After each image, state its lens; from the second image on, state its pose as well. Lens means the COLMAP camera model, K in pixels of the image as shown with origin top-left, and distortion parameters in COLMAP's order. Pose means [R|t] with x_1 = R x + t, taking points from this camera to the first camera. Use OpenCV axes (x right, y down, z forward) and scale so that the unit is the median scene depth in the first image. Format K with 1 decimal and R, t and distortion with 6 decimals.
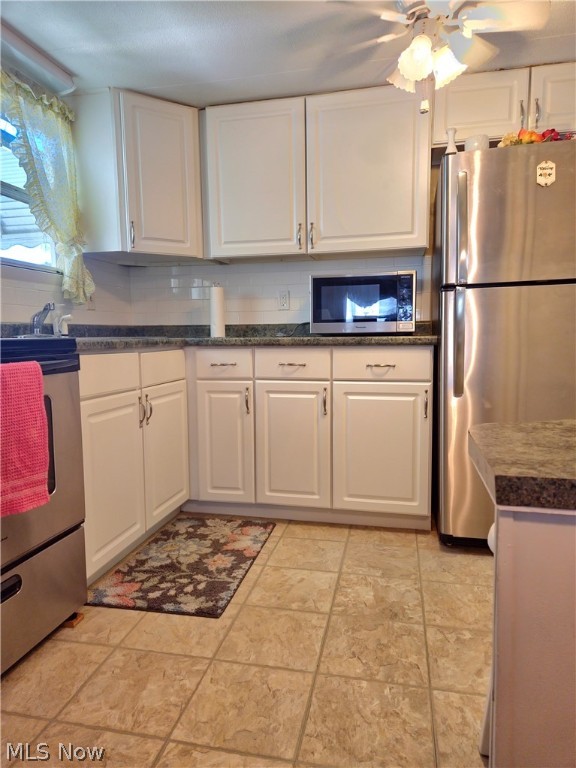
lens RADIAL K [[530.8, 0, 286.4], [0, 530.8, 381.3], [0, 0, 1]] dist [0.058760, -0.034294]
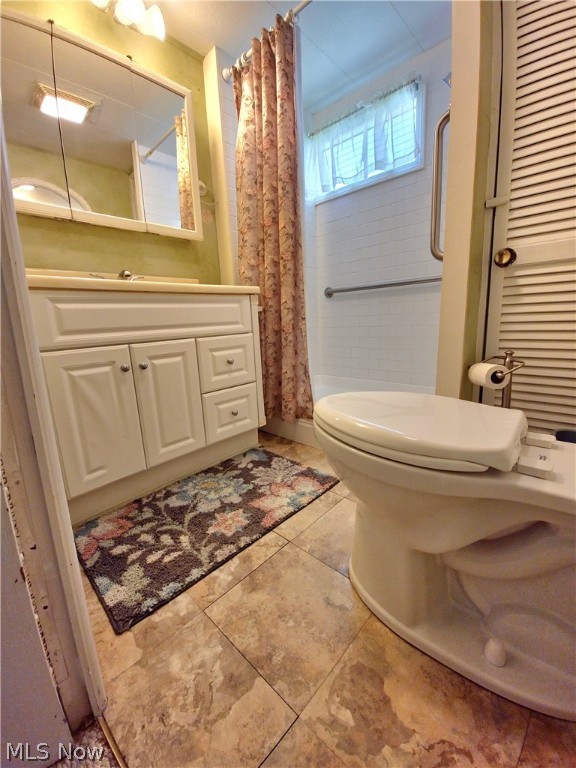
lens RADIAL K [[311.8, 0, 289.2], [0, 311.8, 383.5], [0, 0, 1]] dist [-0.001718, -0.000313]
pose [[0.854162, 0.101425, -0.510021, 0.186724], [-0.029112, 0.988583, 0.147838, 0.052380], [0.519192, -0.111430, 0.847362, 0.685669]]
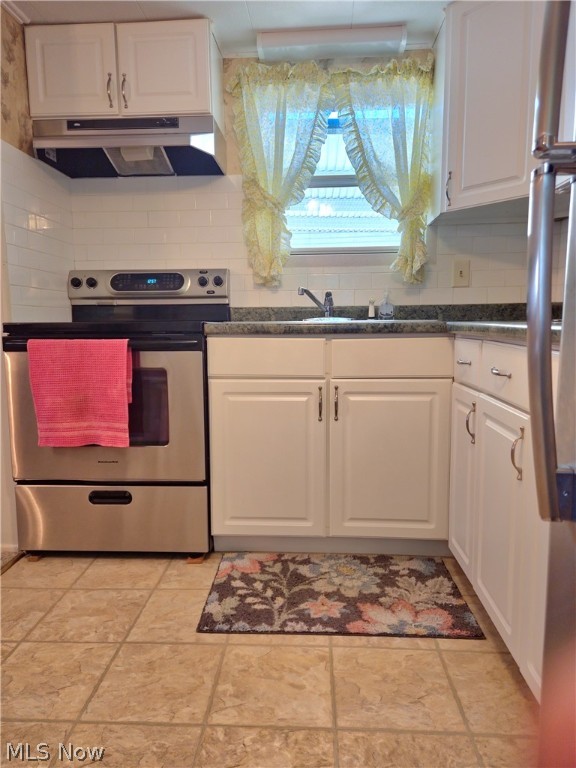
lens RADIAL K [[530.8, 0, 274.3], [0, 530.8, 383.5], [0, 0, 1]] dist [0.058760, -0.034294]
pose [[0.148998, 0.138101, -0.979146, 0.617559], [-0.085292, 0.988304, 0.126413, -0.088779], [0.985152, 0.064678, 0.159034, 0.806845]]
